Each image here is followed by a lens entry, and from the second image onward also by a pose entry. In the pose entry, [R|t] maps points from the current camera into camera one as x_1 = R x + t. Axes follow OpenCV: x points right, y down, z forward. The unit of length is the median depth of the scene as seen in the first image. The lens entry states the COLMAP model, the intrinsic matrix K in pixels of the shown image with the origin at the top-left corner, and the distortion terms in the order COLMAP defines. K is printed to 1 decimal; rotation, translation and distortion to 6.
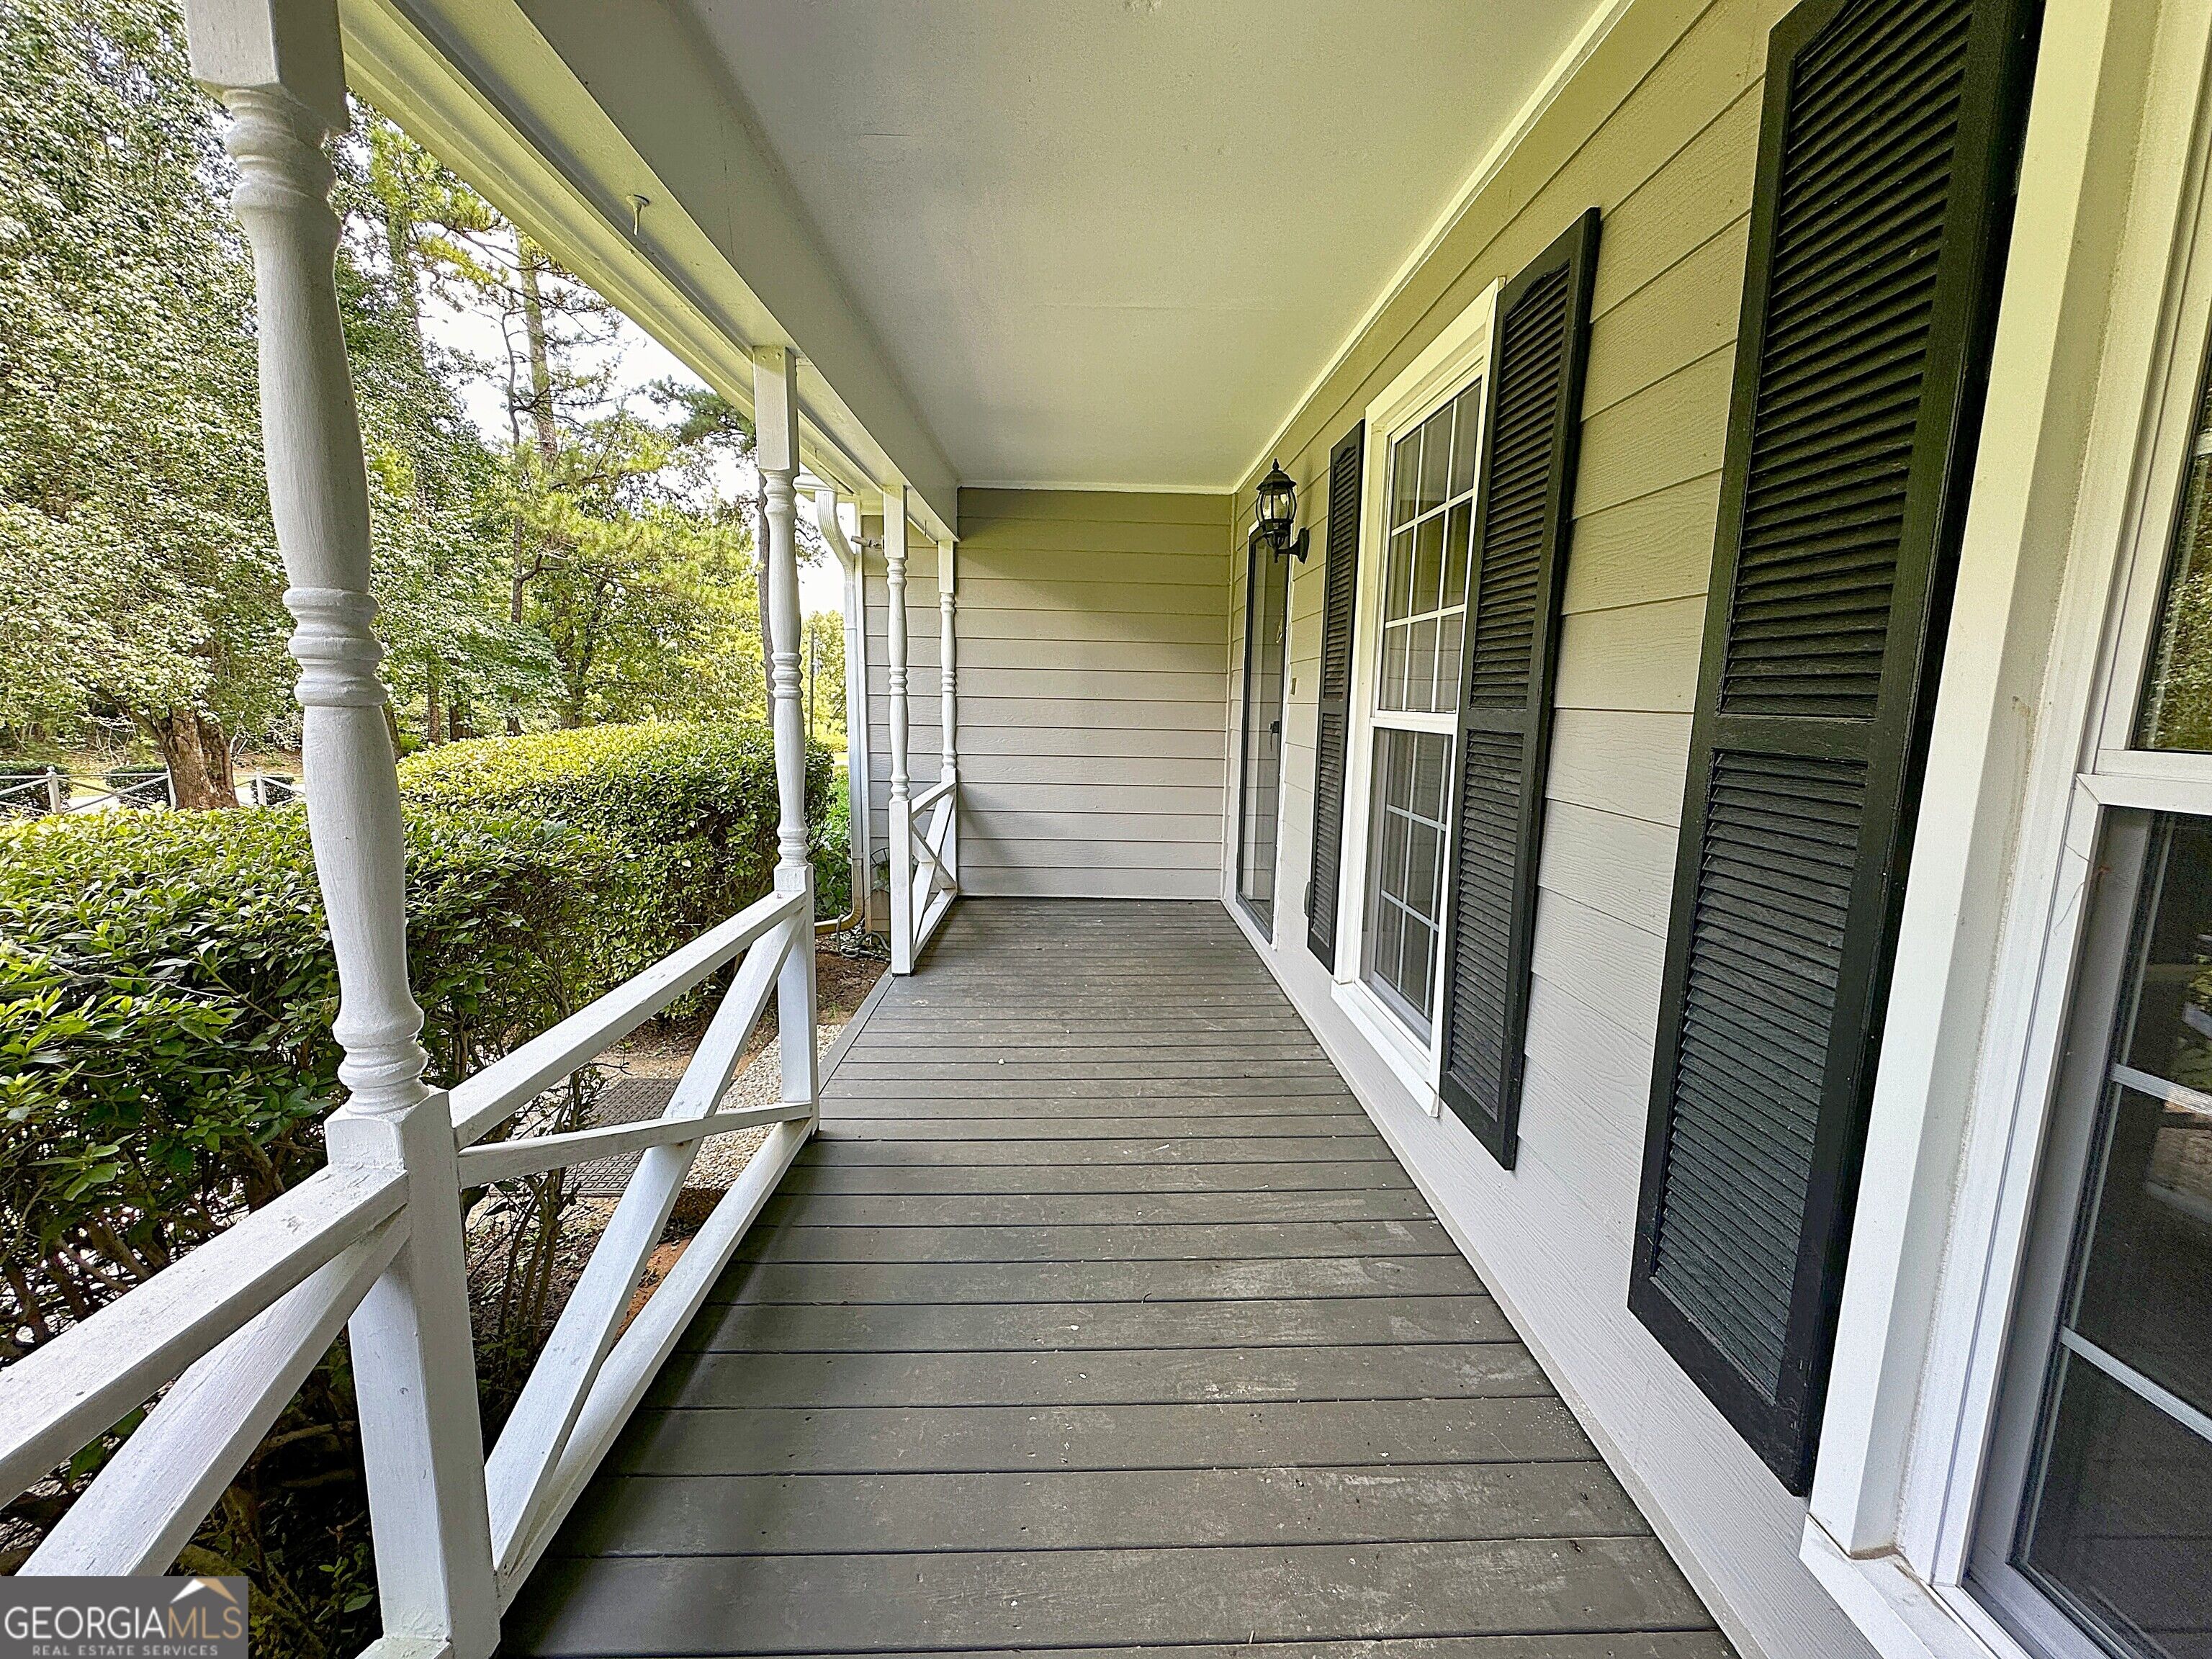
lens RADIAL K [[888.1, 0, 1103.5], [0, 888.1, 823.5], [0, 0, 1]] dist [-0.001881, 0.000383]
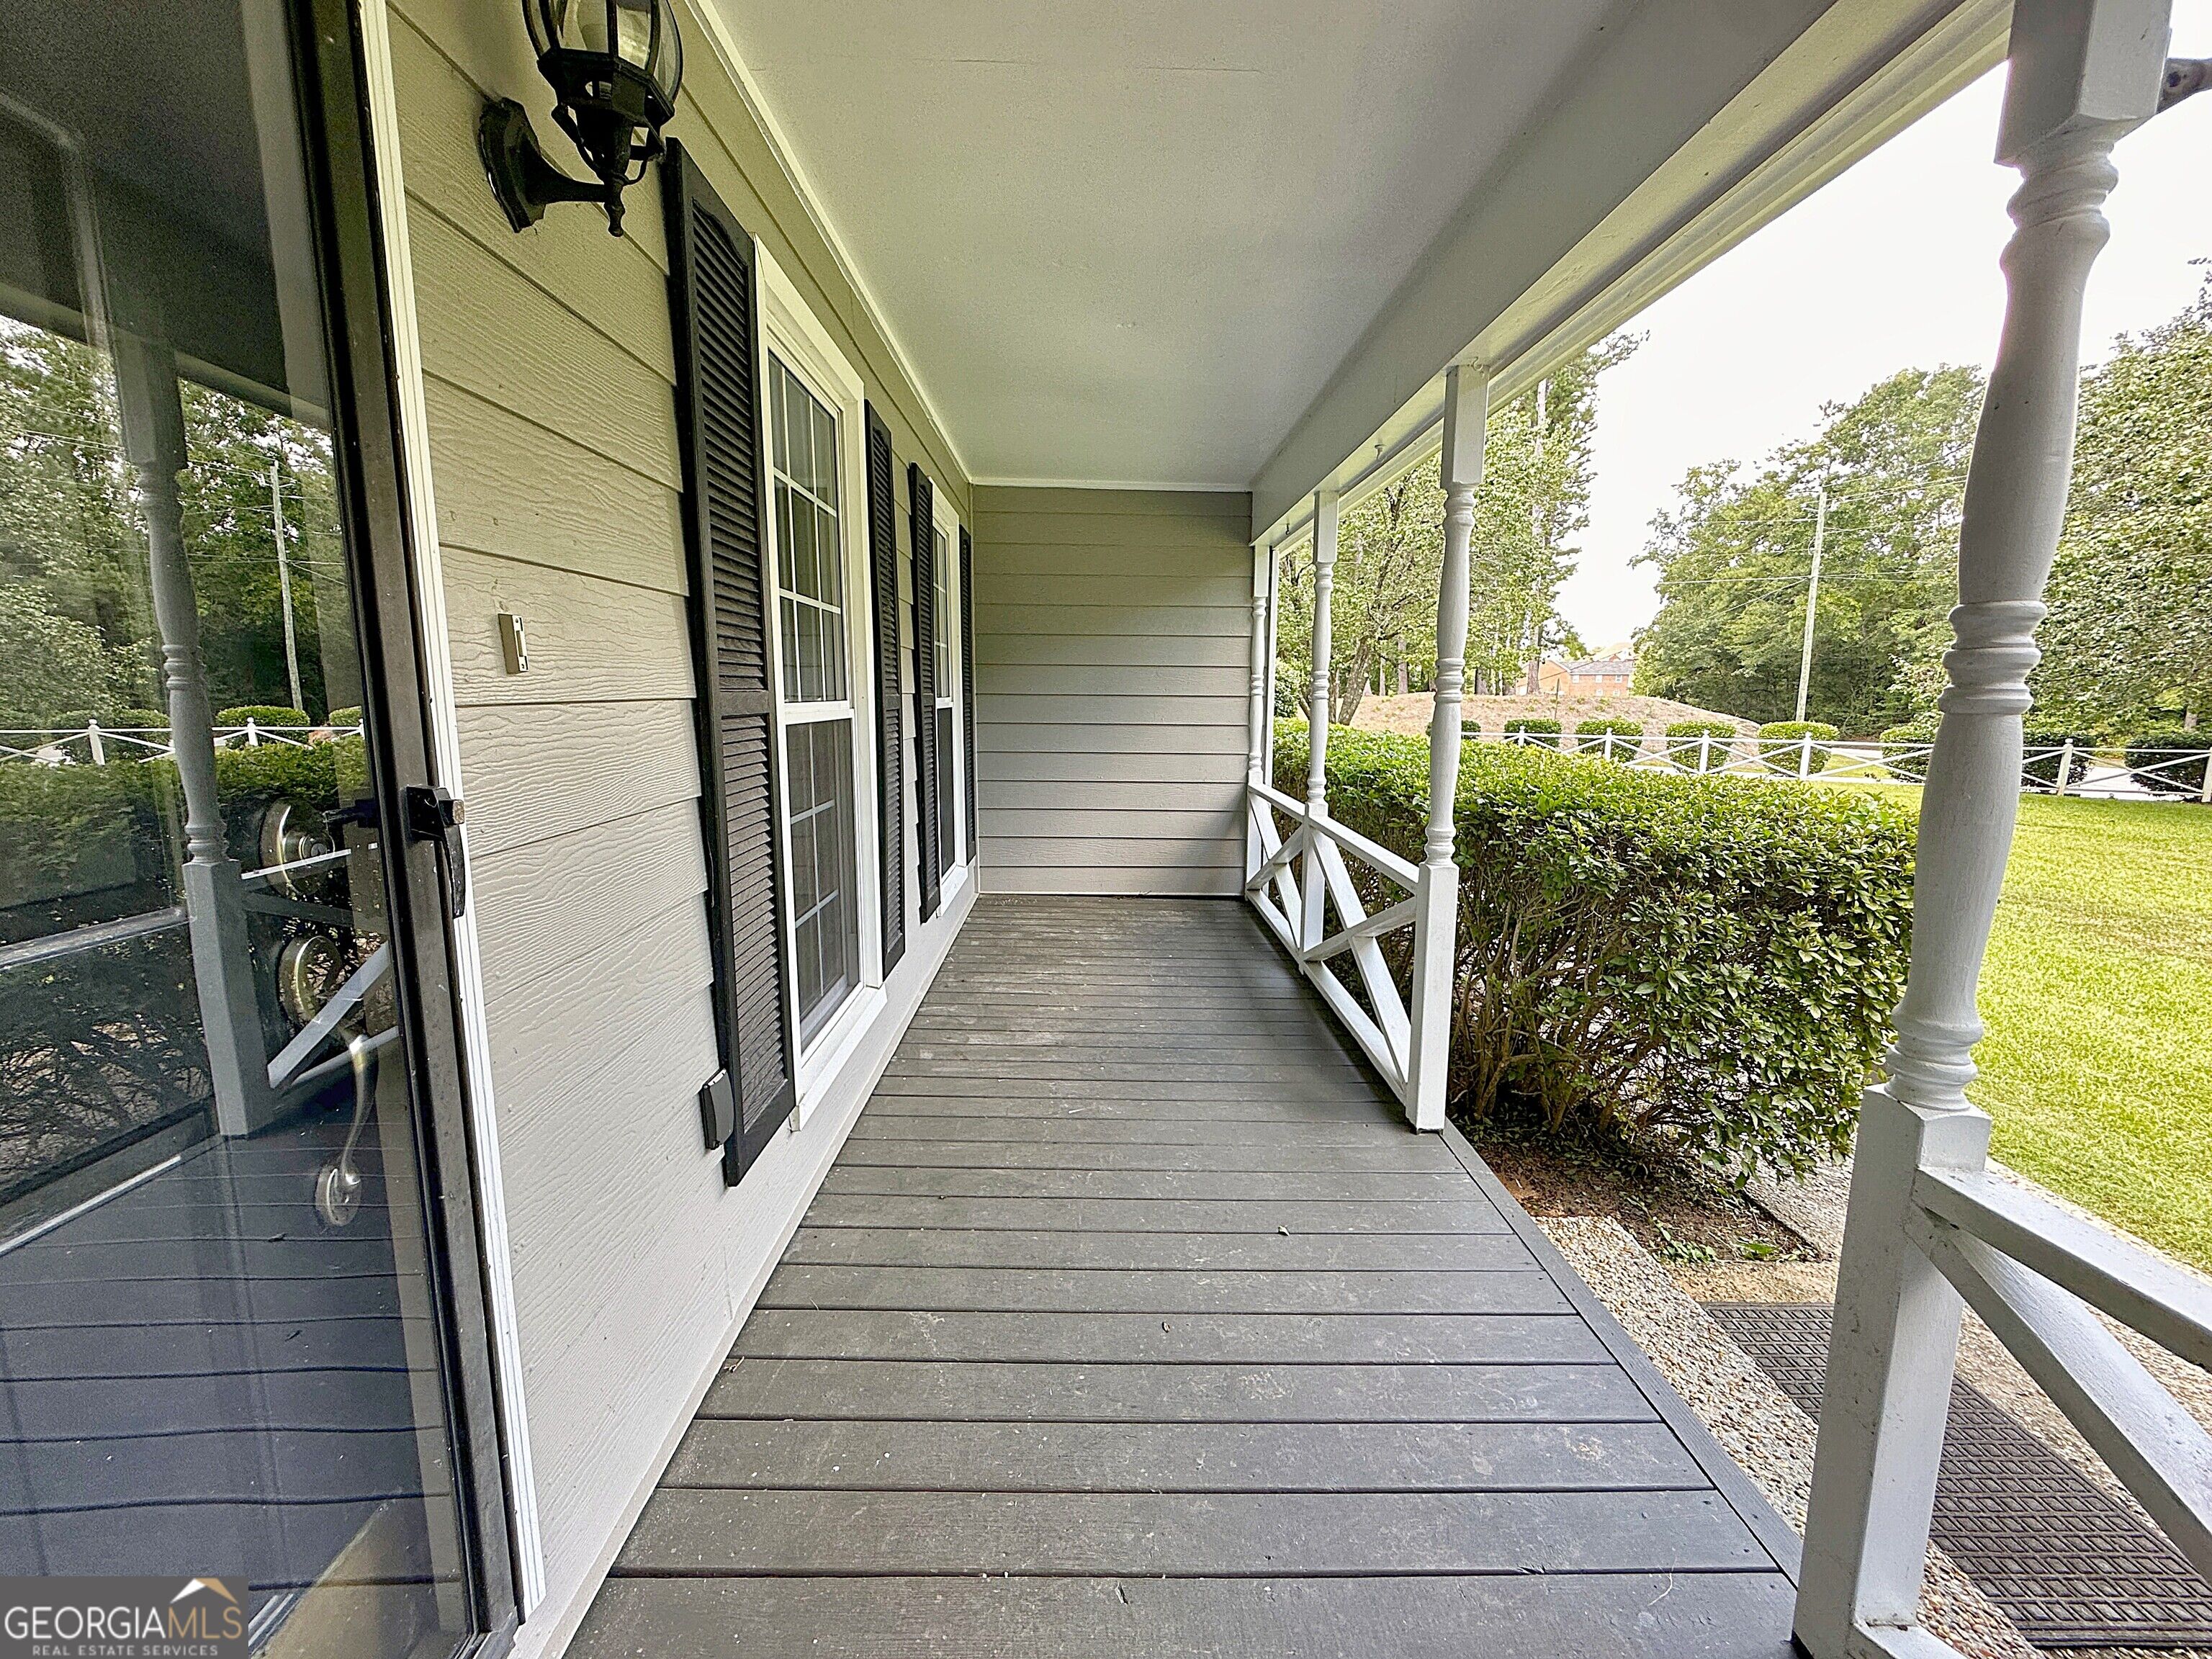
lens RADIAL K [[888.1, 0, 1103.5], [0, 888.1, 823.5], [0, 0, 1]] dist [-0.001881, 0.000383]
pose [[-0.999633, -0.026149, 0.007050, 0.039905], [-0.022965, 0.956414, 0.291111, -0.335445], [-0.014355, 0.290843, -0.956663, 2.275181]]
